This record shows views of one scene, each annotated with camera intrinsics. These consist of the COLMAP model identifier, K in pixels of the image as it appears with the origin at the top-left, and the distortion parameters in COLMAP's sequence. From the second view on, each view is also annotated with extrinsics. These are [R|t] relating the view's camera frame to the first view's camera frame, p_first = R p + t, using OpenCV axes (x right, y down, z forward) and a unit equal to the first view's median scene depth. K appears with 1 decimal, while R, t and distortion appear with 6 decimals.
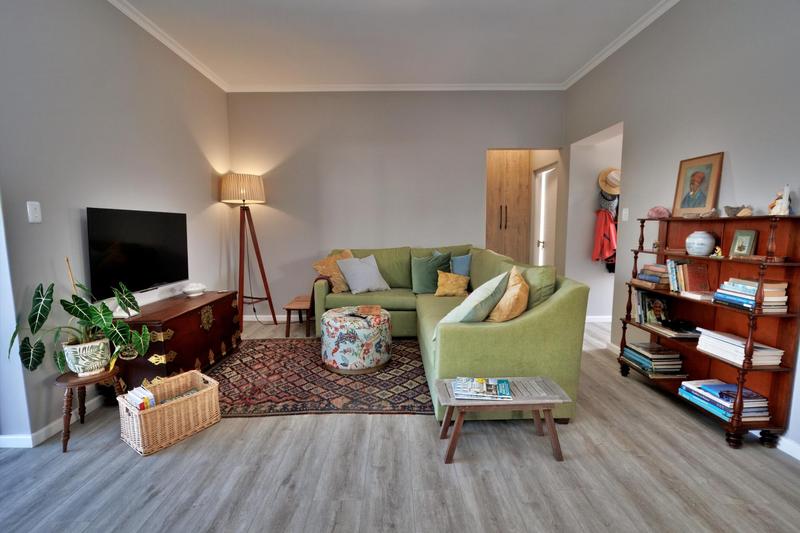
lens RADIAL K [[363.2, 0, 398.2], [0, 363.2, 266.9], [0, 0, 1]] dist [-0.019119, 0.003454]
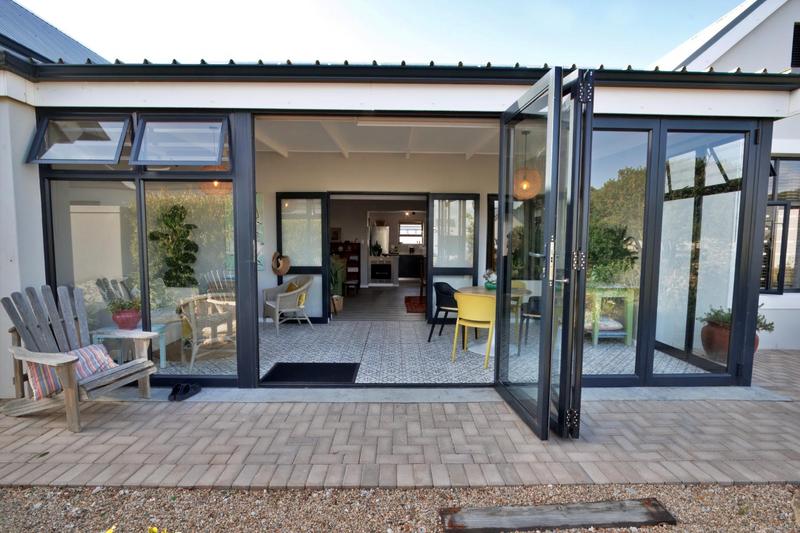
lens RADIAL K [[363.2, 0, 400.0], [0, 363.2, 268.6], [0, 0, 1]] dist [-0.019119, 0.003454]
pose [[-0.009769, -0.066766, 0.997721, -3.050585], [0.108858, 0.991767, 0.067434, -0.040957], [-0.994009, 0.109269, -0.002421, 0.289069]]
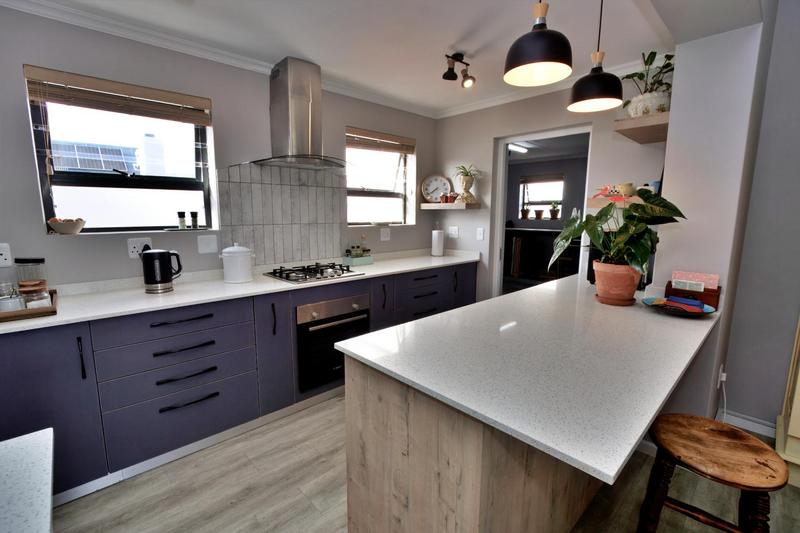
lens RADIAL K [[363.2, 0, 394.3], [0, 363.2, 267.0], [0, 0, 1]] dist [-0.019119, 0.003454]
pose [[-0.675741, -0.108356, 0.729132, 0.721387], [0.084252, 0.971302, 0.222427, -0.076671], [-0.732309, 0.211734, -0.647219, 0.232829]]
